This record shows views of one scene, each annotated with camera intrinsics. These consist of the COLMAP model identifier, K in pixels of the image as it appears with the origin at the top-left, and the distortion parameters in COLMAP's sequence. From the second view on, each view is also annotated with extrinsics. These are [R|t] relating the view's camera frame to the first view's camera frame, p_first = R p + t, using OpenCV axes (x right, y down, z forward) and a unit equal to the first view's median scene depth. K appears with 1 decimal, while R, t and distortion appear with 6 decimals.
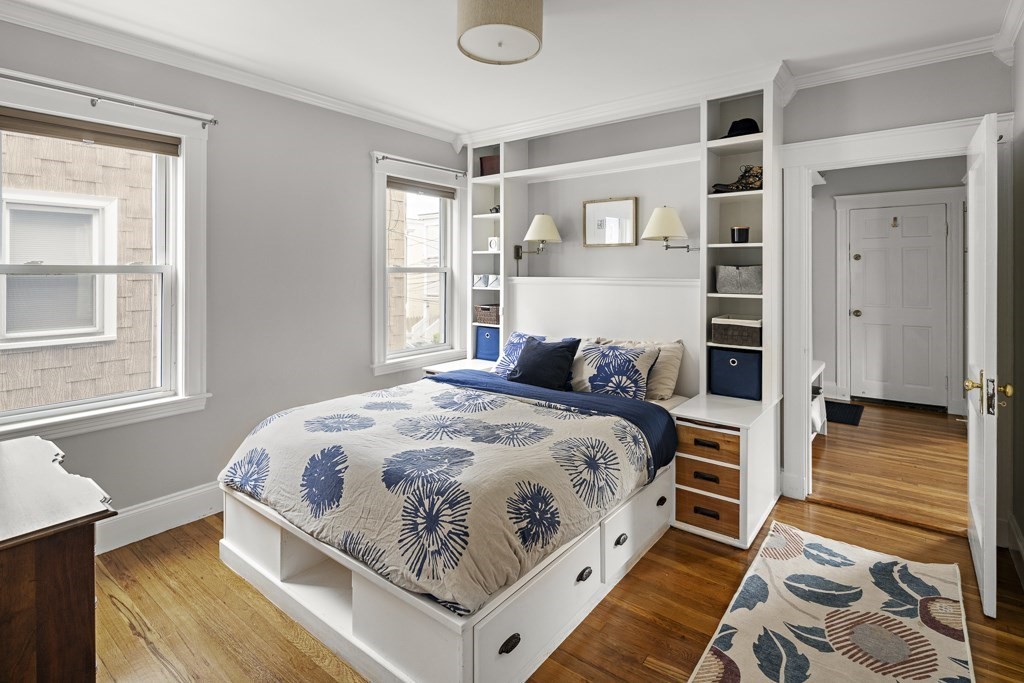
lens RADIAL K [[505.3, 0, 516.2], [0, 505.3, 270.2], [0, 0, 1]] dist [0.002300, -0.003031]
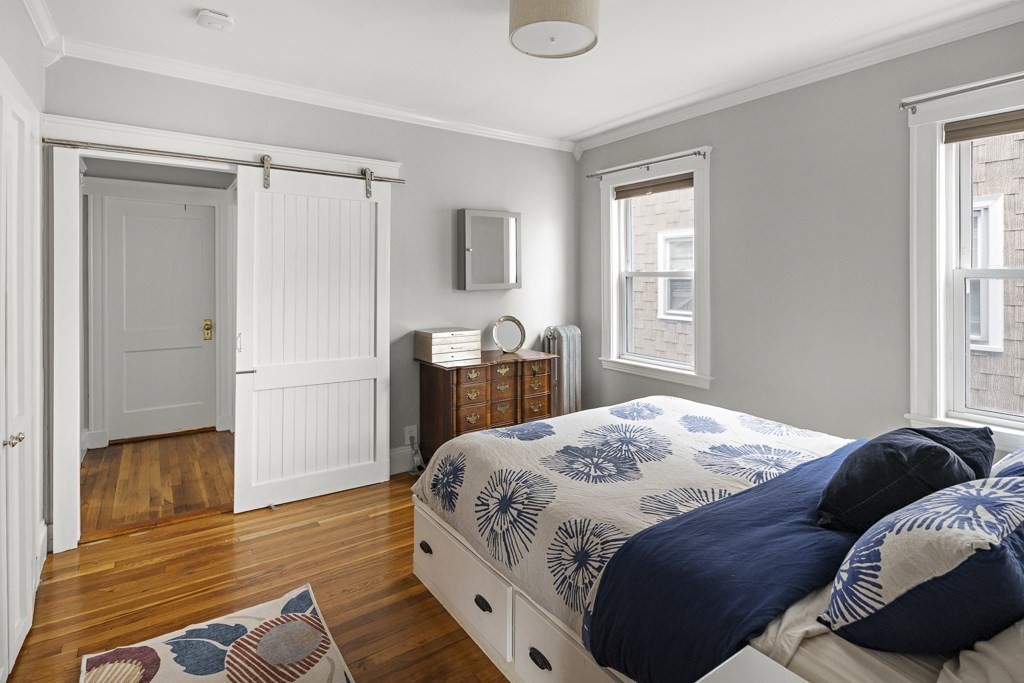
lens RADIAL K [[505.3, 0, 507.3], [0, 505.3, 277.4], [0, 0, 1]] dist [0.002300, -0.003031]
pose [[-0.290672, 0.002672, -0.956819, 0.505218], [0.000769, 0.999996, 0.002559, 0.001938], [0.956822, 0.000008, -0.290673, 0.660150]]
